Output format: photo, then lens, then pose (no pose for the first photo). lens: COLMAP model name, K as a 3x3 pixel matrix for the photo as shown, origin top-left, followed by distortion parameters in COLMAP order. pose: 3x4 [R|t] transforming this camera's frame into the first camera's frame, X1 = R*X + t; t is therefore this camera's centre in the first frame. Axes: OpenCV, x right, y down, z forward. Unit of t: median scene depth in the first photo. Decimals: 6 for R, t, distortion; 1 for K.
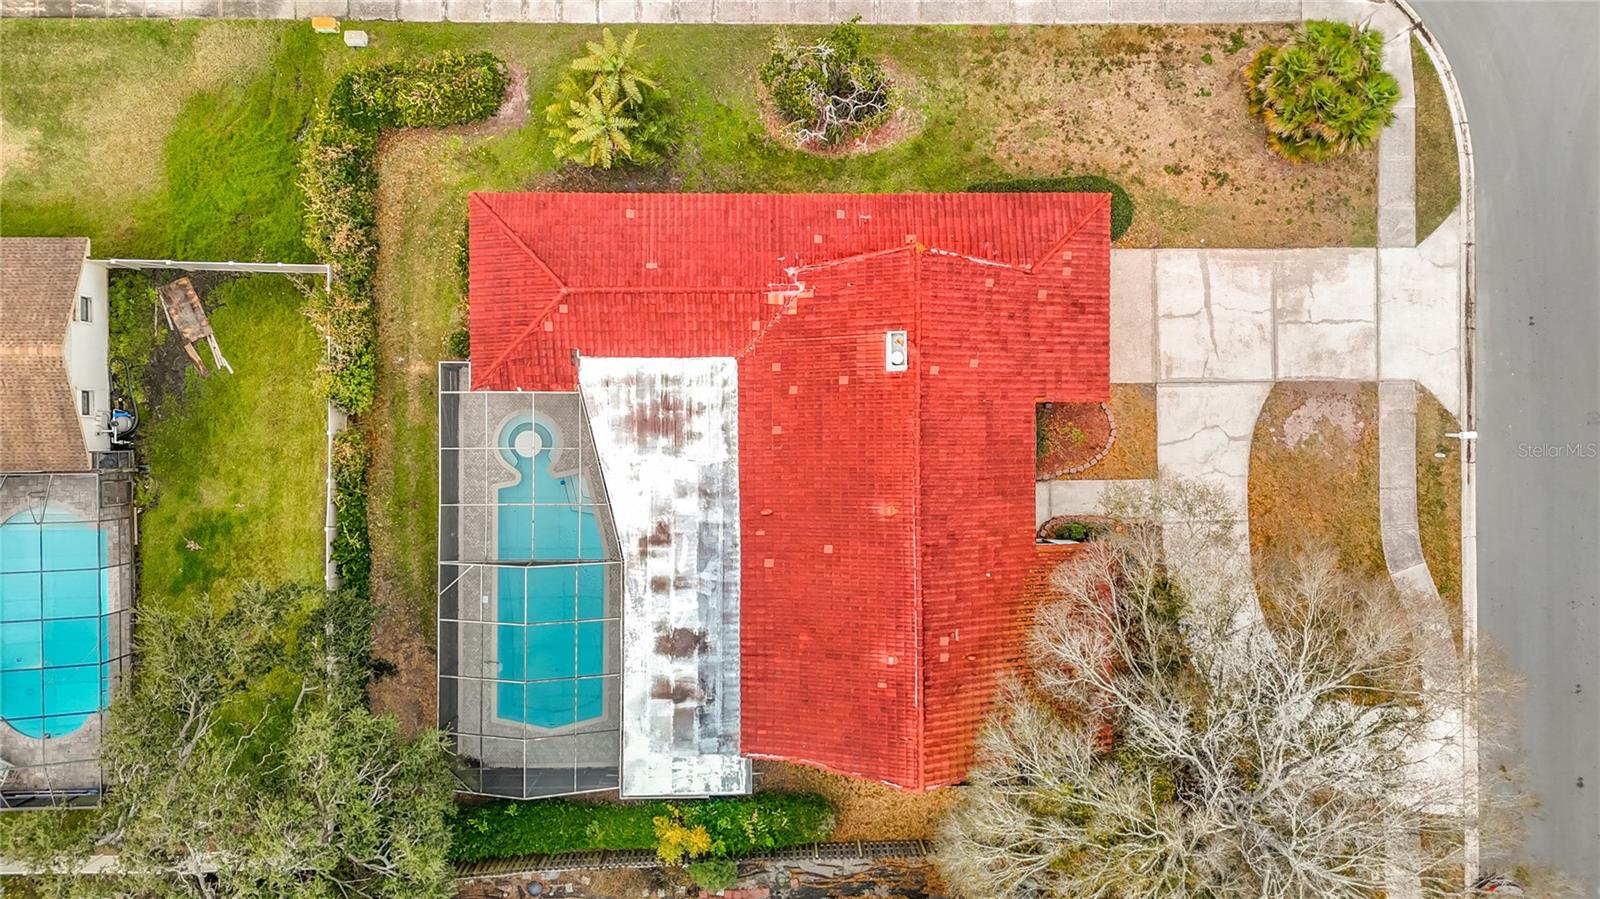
lens RADIAL K [[1197.5, 0, 800.5], [0, 1197.5, 435.1], [0, 0, 1]] dist [0.096819, -0.075308]
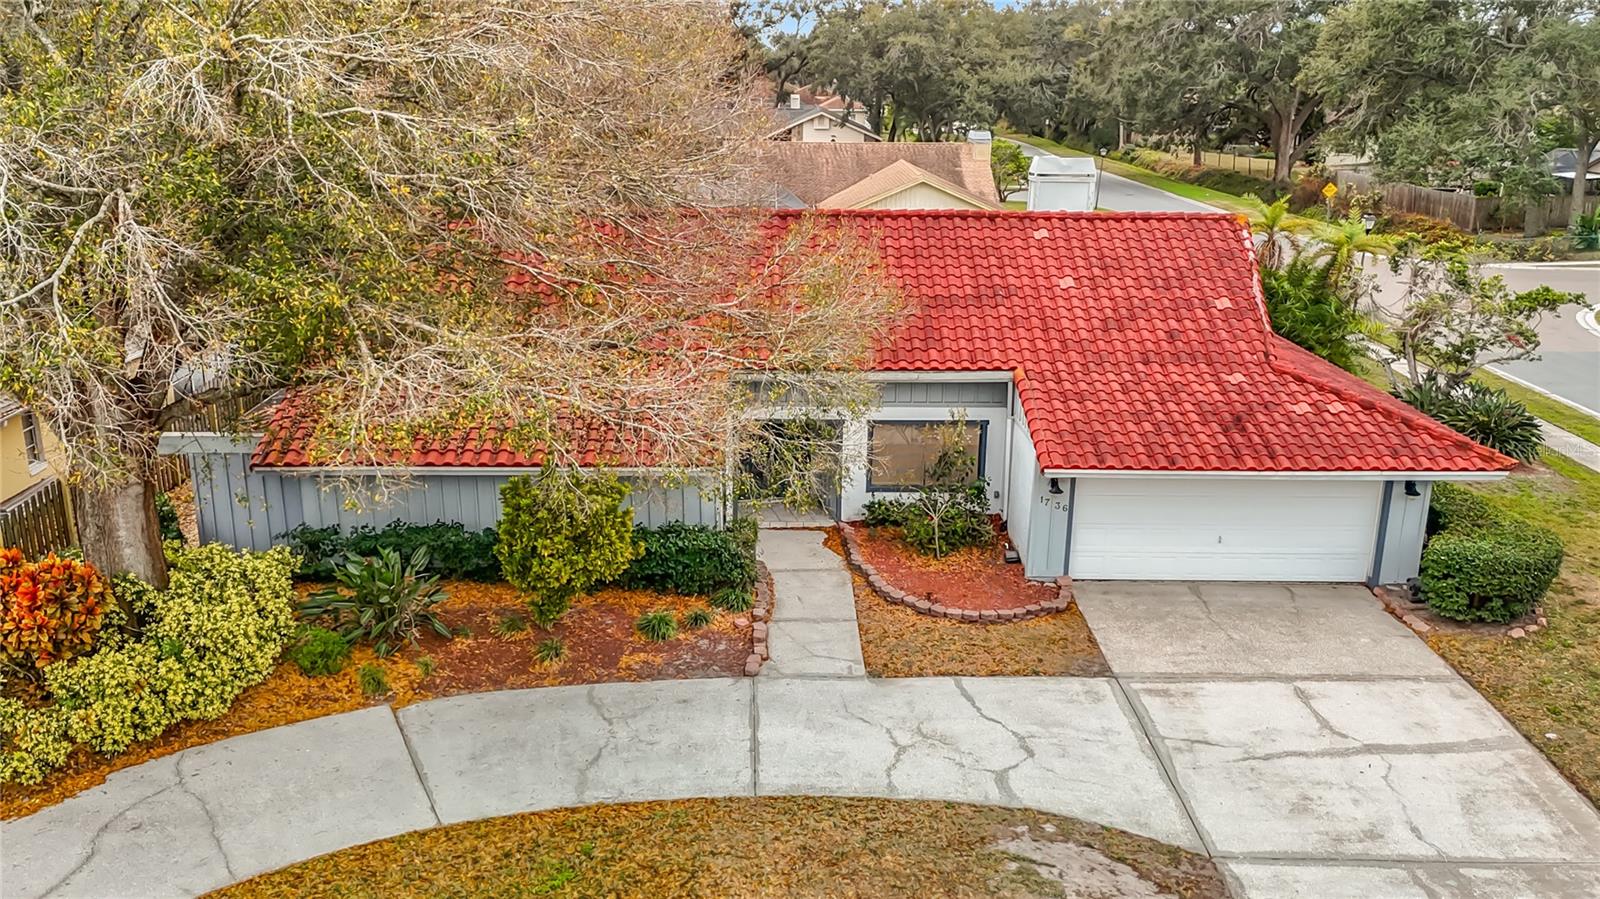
lens RADIAL K [[1394.5, 0, 779.1], [0, 1394.5, 517.7], [0, 0, 1]] dist [0.103414, -0.122934]
pose [[0.004873, 0.286210, -0.958155, 0.766402], [-0.999963, -0.005379, -0.006692, 0.073680], [-0.007069, 0.958152, 0.286173, 0.884622]]
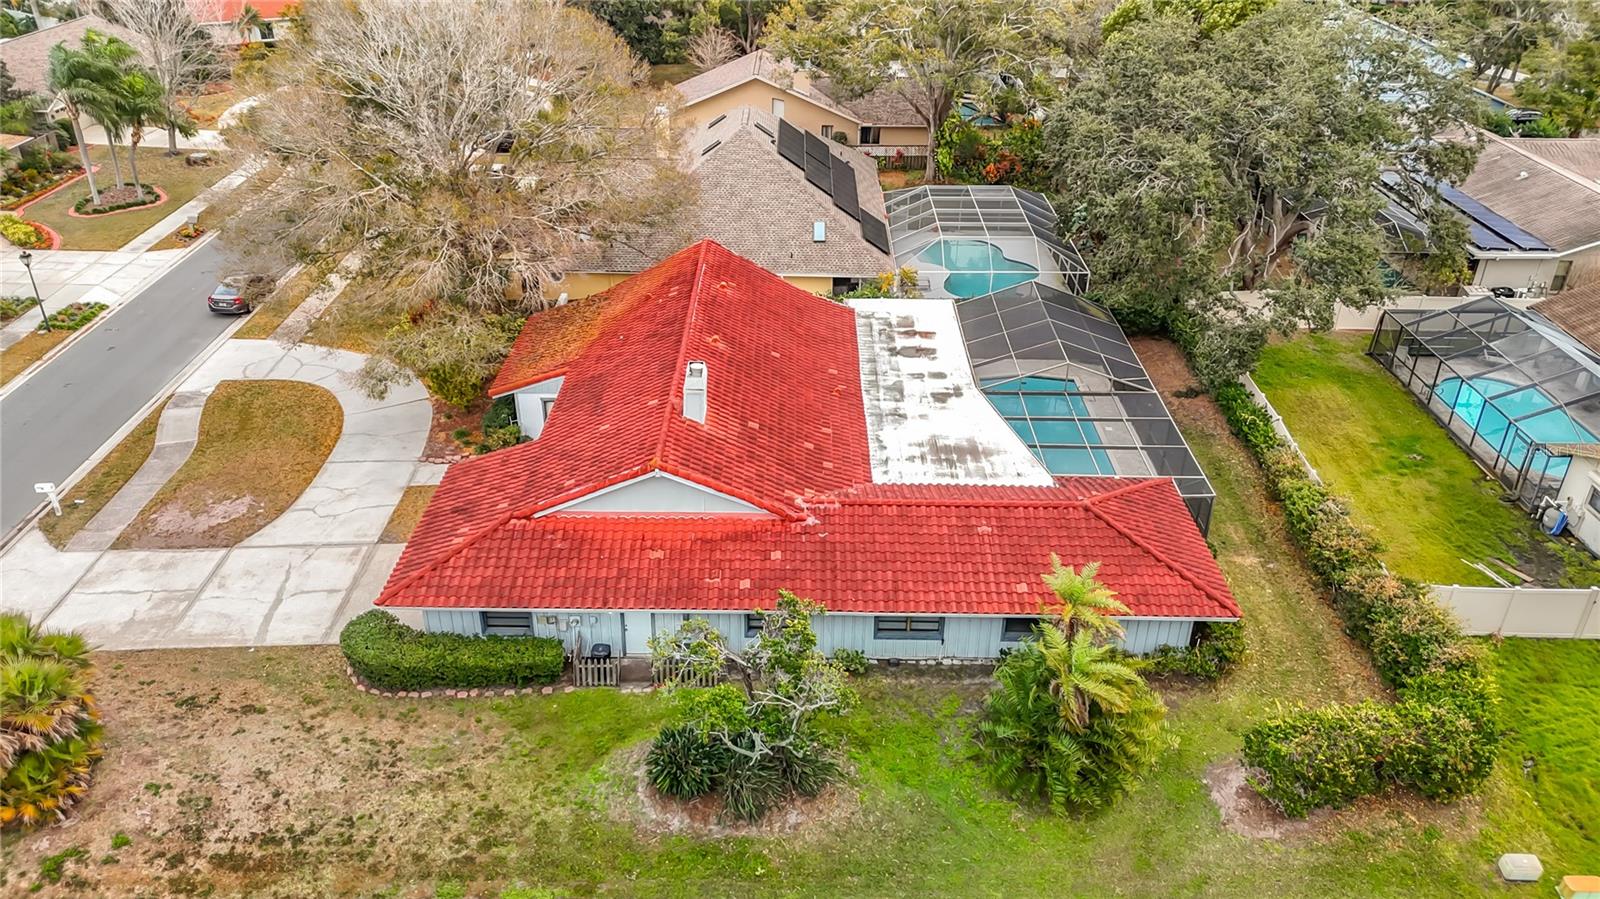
lens RADIAL K [[1197.5, 0, 800.5], [0, 1197.5, 435.1], [0, 0, 1]] dist [0.096819, -0.075308]
pose [[-0.999318, -0.035688, -0.009520, 0.009080], [0.008477, -0.472464, 0.881309, -0.810168], [-0.035950, 0.880627, 0.472444, 0.560964]]
